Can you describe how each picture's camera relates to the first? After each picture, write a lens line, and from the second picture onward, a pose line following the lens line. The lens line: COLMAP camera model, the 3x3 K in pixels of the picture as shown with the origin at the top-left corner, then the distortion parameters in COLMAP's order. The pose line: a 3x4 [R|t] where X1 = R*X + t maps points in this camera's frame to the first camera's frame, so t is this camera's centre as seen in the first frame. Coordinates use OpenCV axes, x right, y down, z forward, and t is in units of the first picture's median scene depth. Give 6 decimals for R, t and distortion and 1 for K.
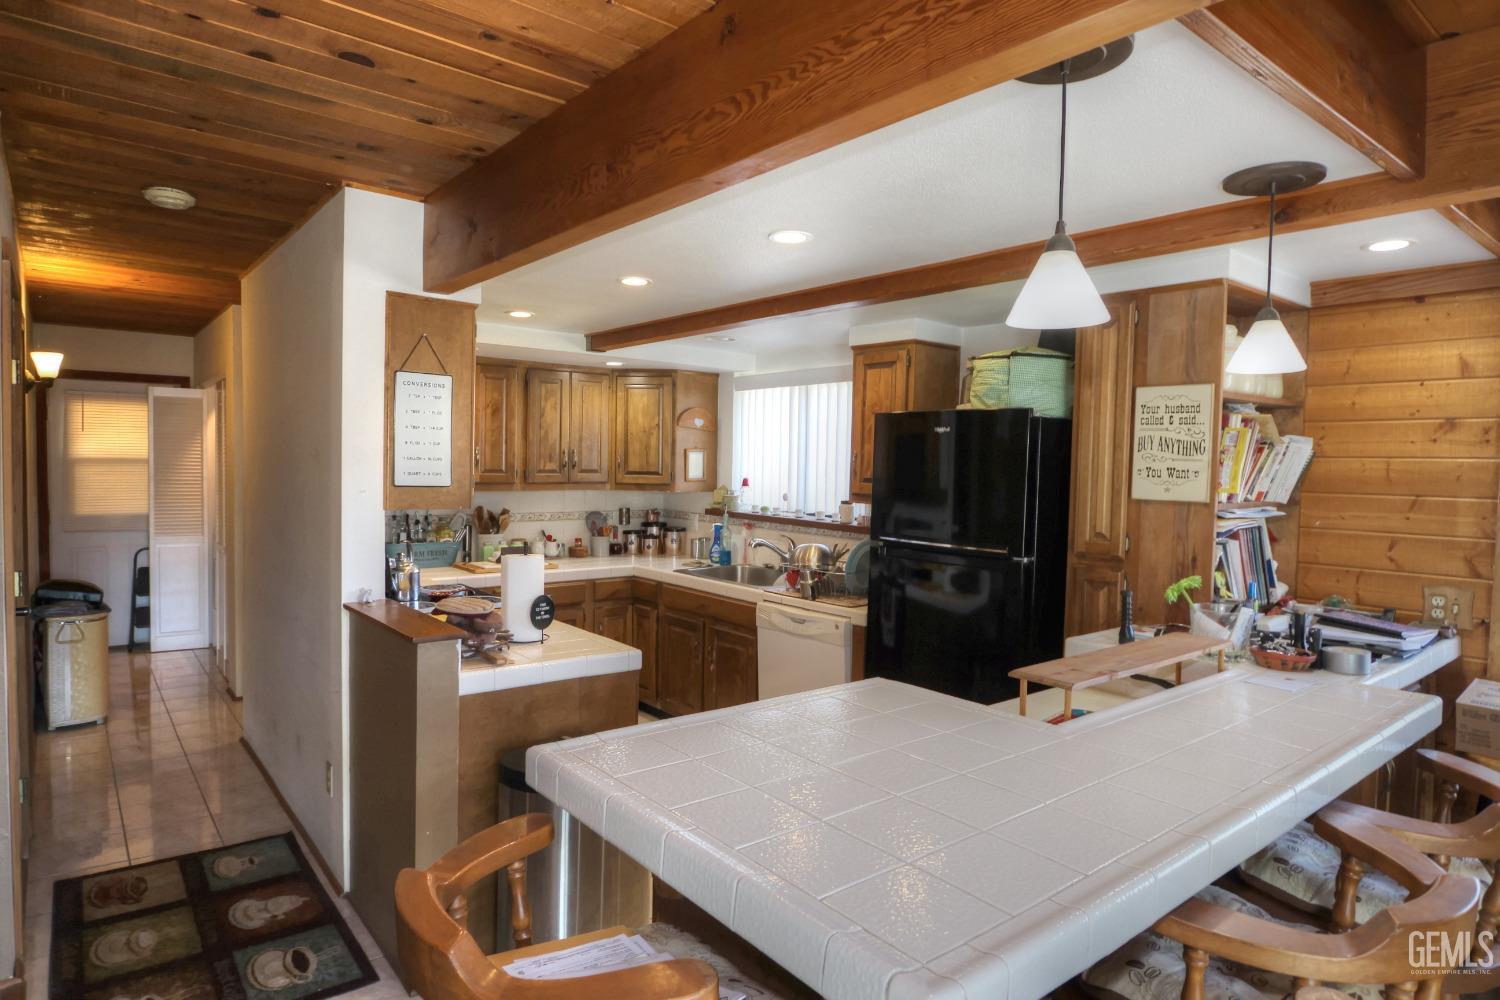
lens RADIAL K [[862.4, 0, 742.3], [0, 862.4, 500.9], [0, 0, 1]] dist [-0.021650, -0.000310]
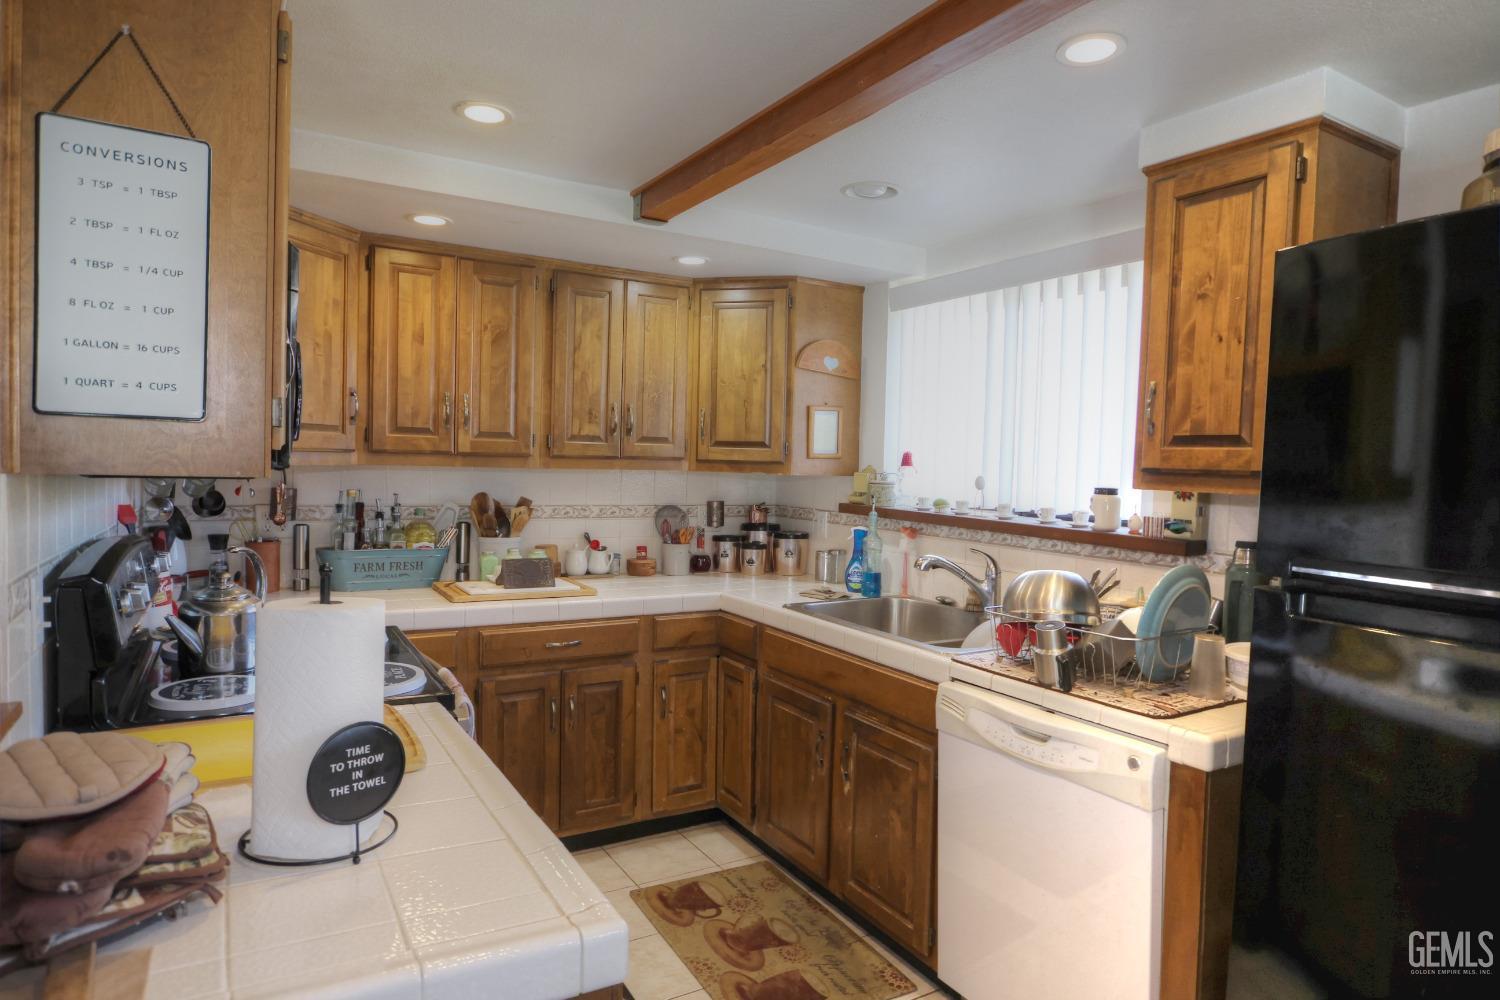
lens RADIAL K [[898.1, 0, 754.3], [0, 898.1, 501.1], [0, 0, 1]] dist [-0.024206, 0.007381]
pose [[0.990493, 0.014516, -0.136798, -0.016815], [-0.015042, 0.999883, -0.002809, 0.011705], [0.136741, 0.004840, 0.990595, 0.394571]]
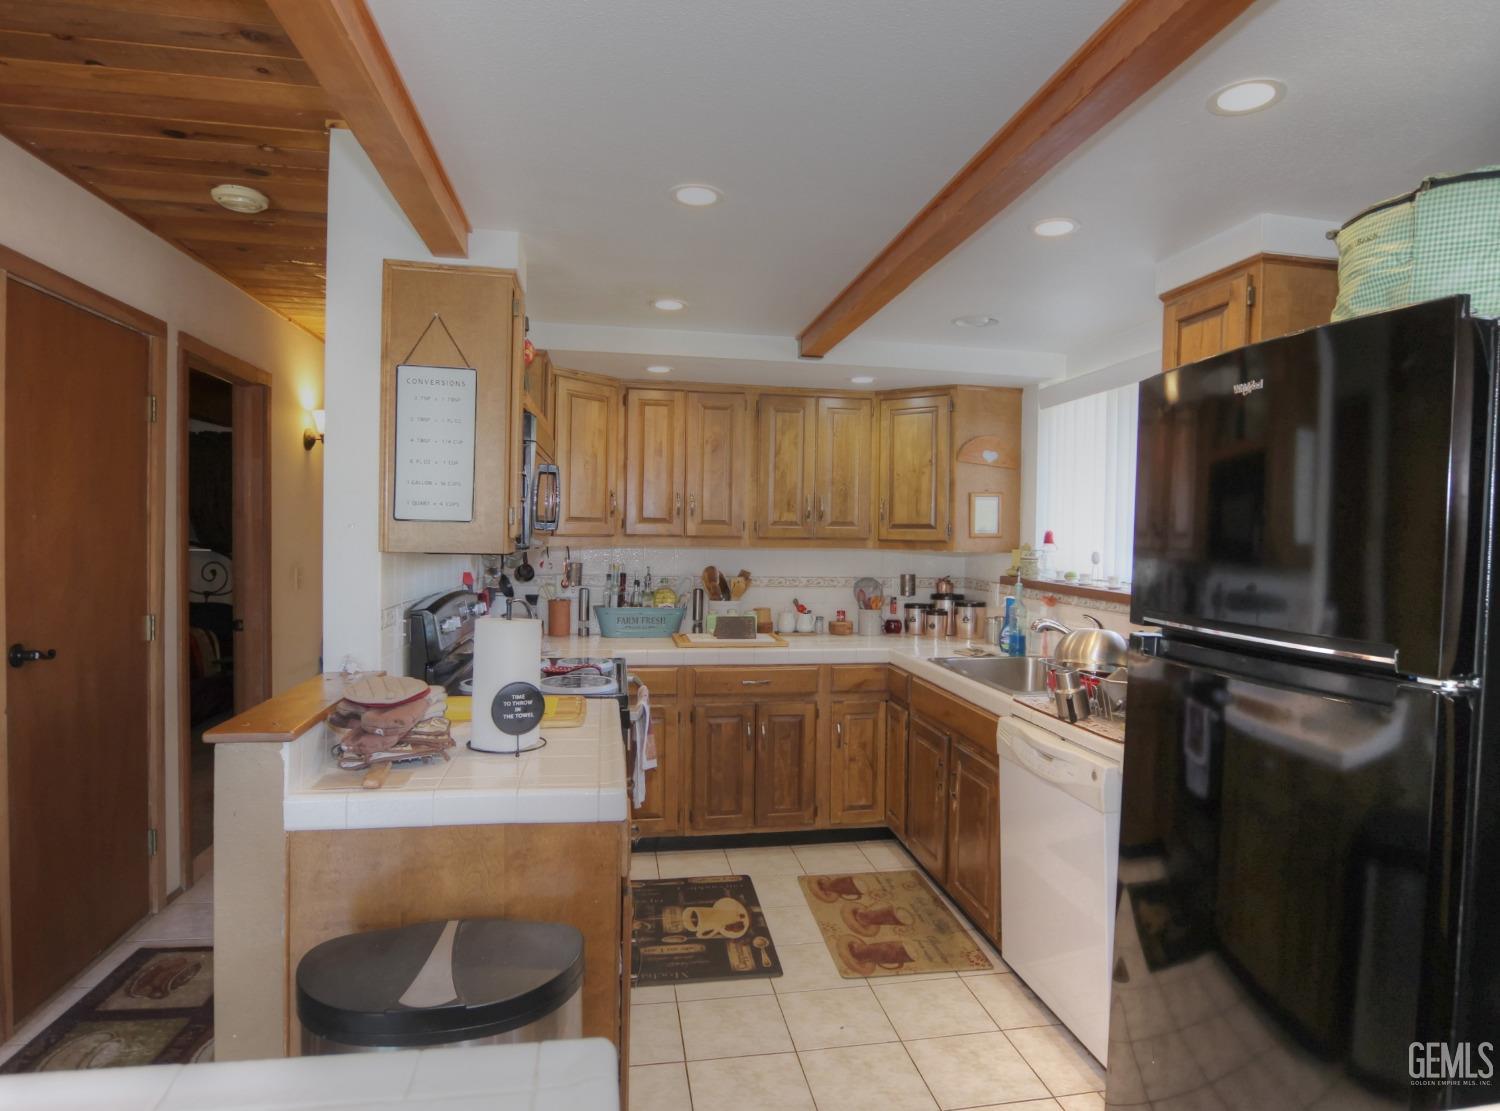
lens RADIAL K [[872.7, 0, 754.4], [0, 872.7, 556.6], [0, 0, 1]] dist [-0.037877, 0.005623]
pose [[0.878705, 0.008334, -0.477292, 0.139180], [-0.021307, 0.999536, -0.021776, 0.014931], [0.476889, 0.029304, 0.878475, 0.298257]]
